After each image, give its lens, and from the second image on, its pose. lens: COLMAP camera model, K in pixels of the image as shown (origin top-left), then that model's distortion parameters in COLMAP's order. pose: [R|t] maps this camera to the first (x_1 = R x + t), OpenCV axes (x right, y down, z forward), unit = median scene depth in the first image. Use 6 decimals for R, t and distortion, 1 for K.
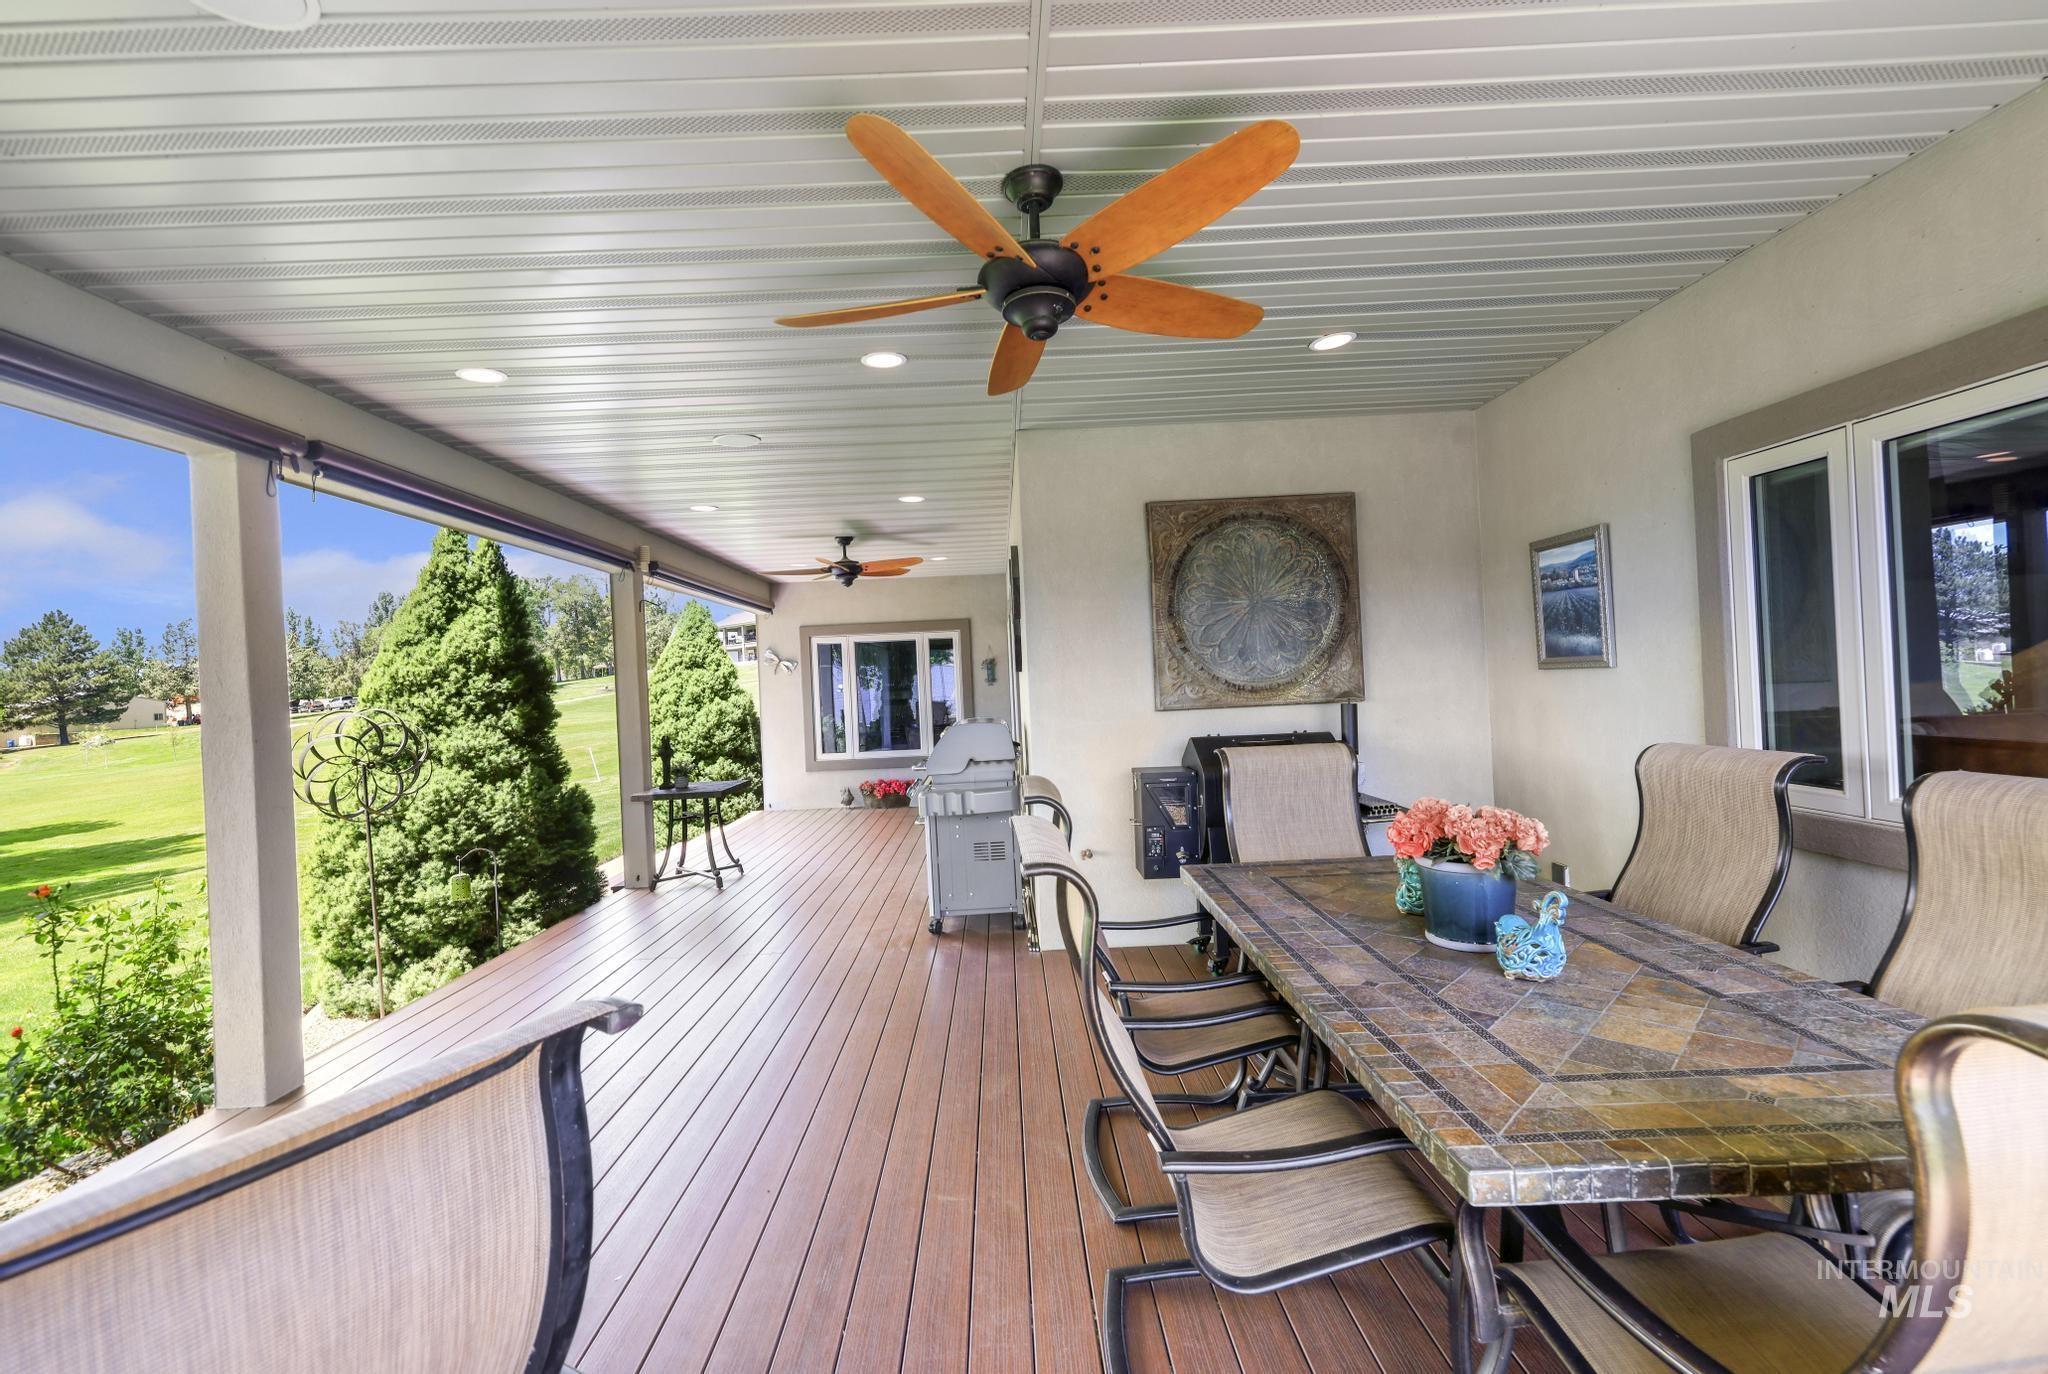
lens RADIAL K [[890.9, 0, 1004.7], [0, 890.9, 683.9], [0, 0, 1]] dist [-0.002424, -0.000188]
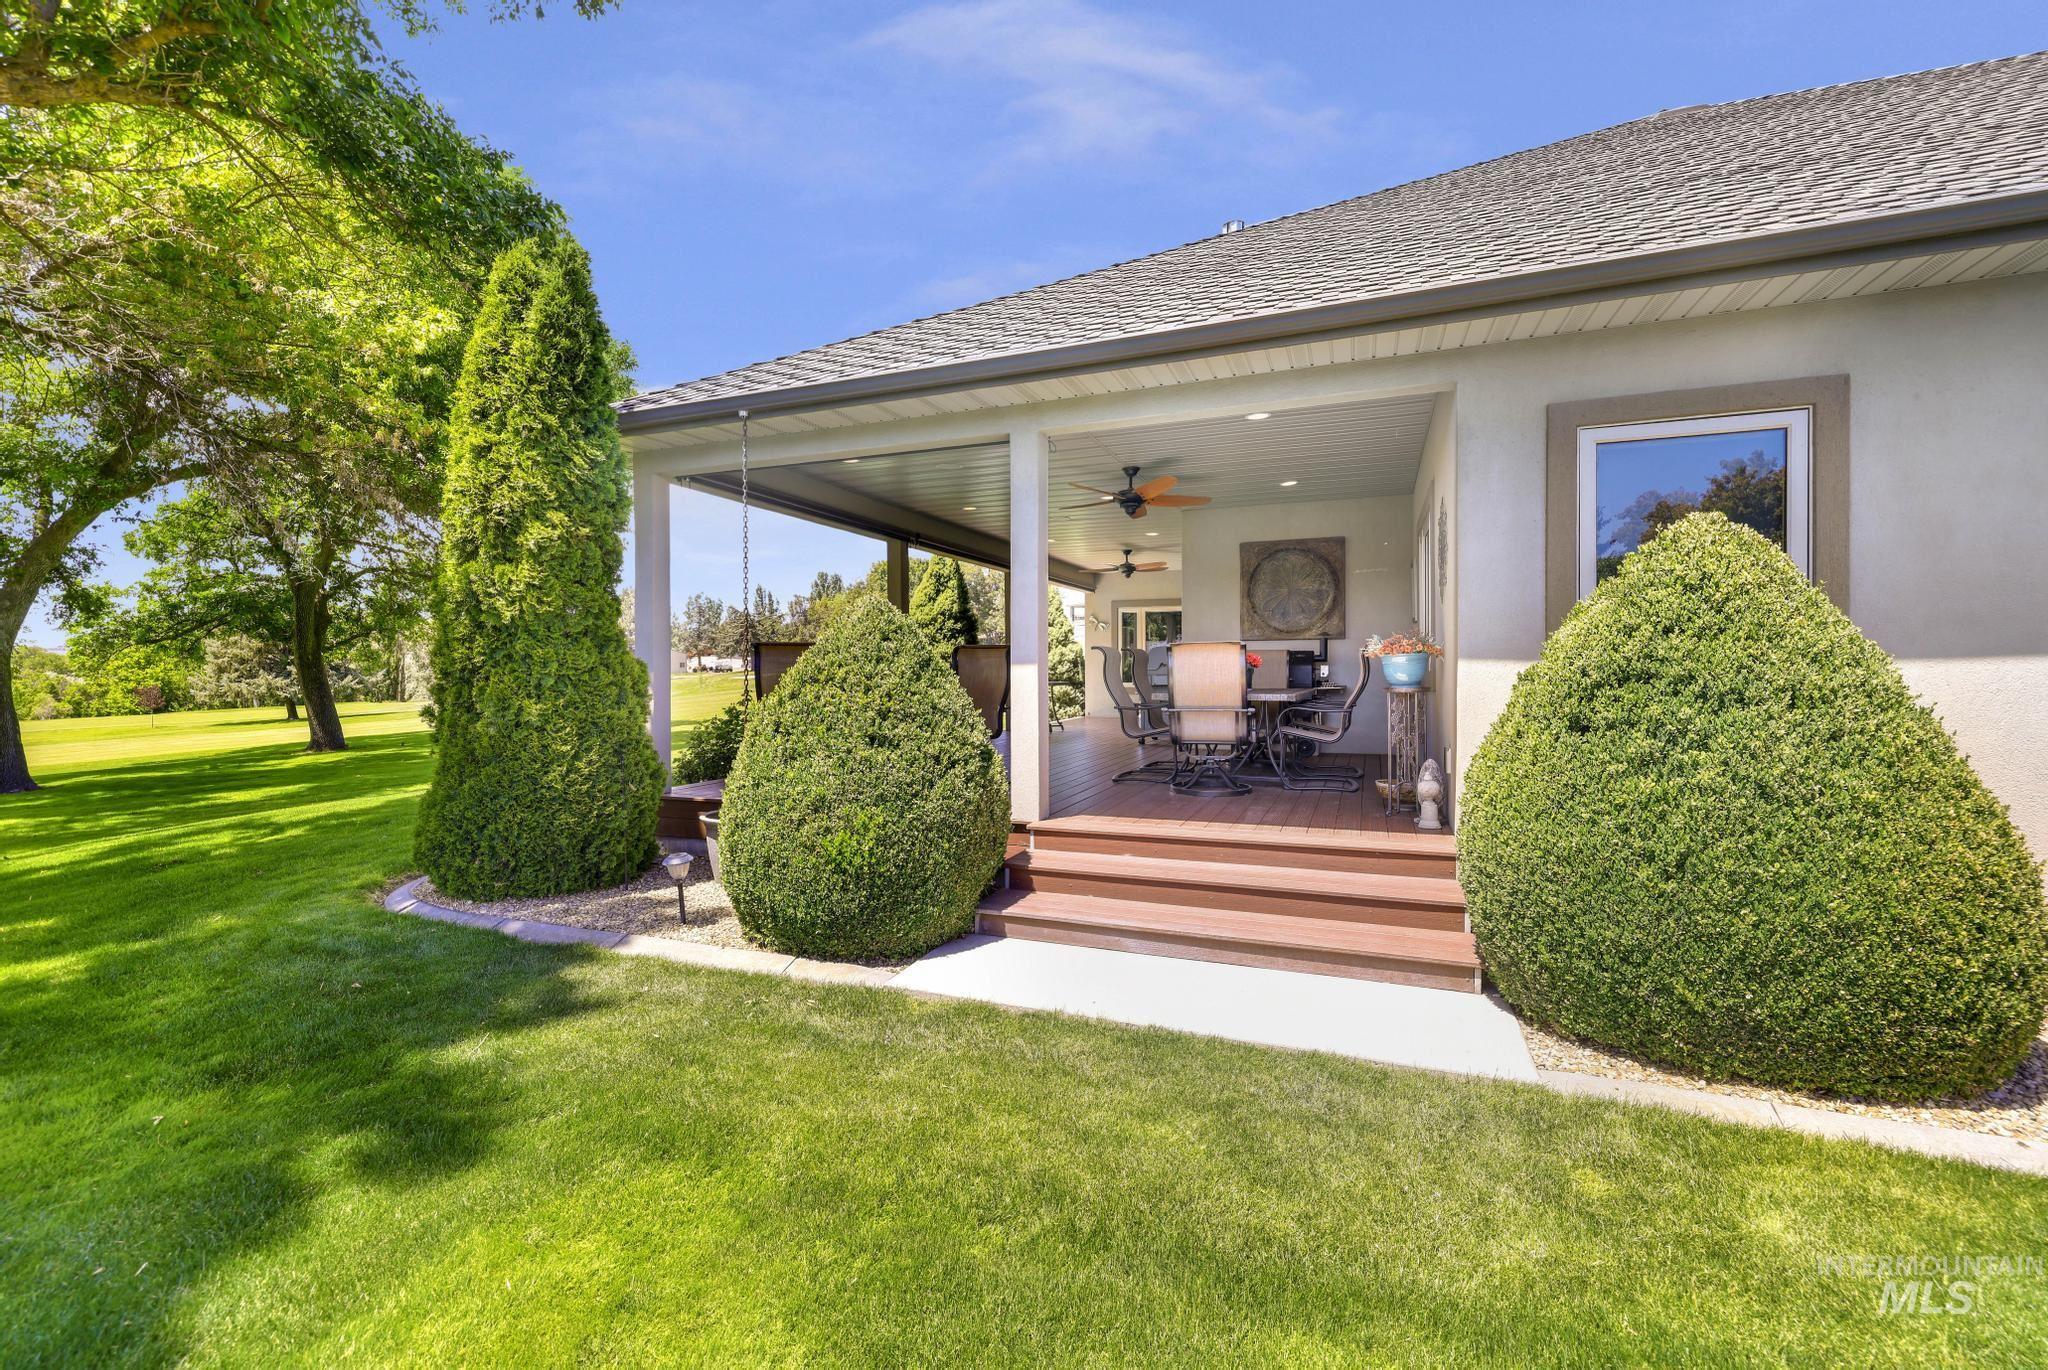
lens RADIAL K [[925.6, 0, 994.1], [0, 925.6, 682.4], [0, 0, 1]] dist [-0.046346, 0.019769]
pose [[0.917178, 0.044959, -0.395934, 0.409188], [-0.037287, 0.998938, 0.027055, 0.074503], [0.396730, -0.010051, 0.917880, -1.023256]]
